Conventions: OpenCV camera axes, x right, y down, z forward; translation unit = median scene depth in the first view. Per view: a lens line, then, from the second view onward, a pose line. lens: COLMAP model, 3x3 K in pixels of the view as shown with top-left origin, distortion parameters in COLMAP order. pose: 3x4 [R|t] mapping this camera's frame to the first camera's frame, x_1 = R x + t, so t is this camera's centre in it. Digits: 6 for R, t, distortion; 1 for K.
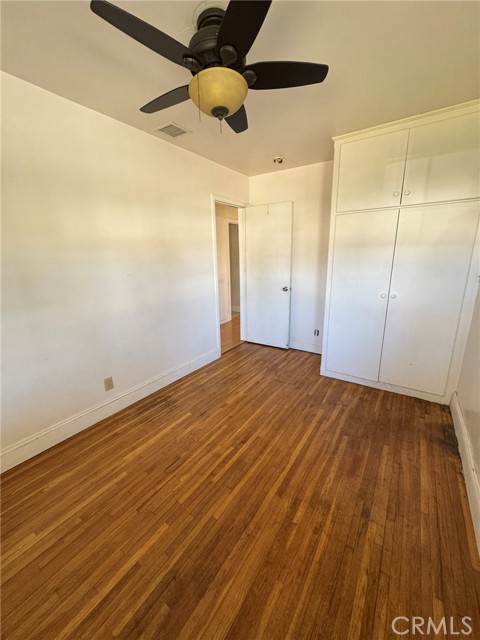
lens RADIAL K [[257.2, 0, 239.9], [0, 257.2, 319.6], [0, 0, 1]] dist [0.000770, 0.000107]
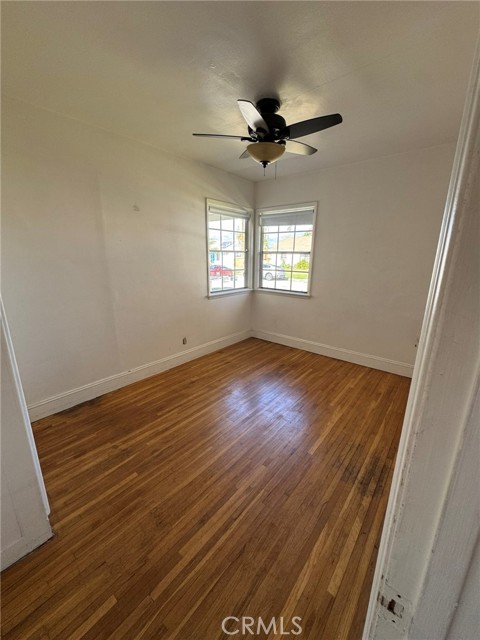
lens RADIAL K [[257.2, 0, 239.7], [0, 257.2, 320.8], [0, 0, 1]] dist [0.000770, 0.000107]
pose [[-0.995068, -0.015828, 0.097926, -0.054552], [0.032758, 0.879376, 0.475001, -0.439271], [-0.093632, 0.475866, -0.874520, 1.732592]]
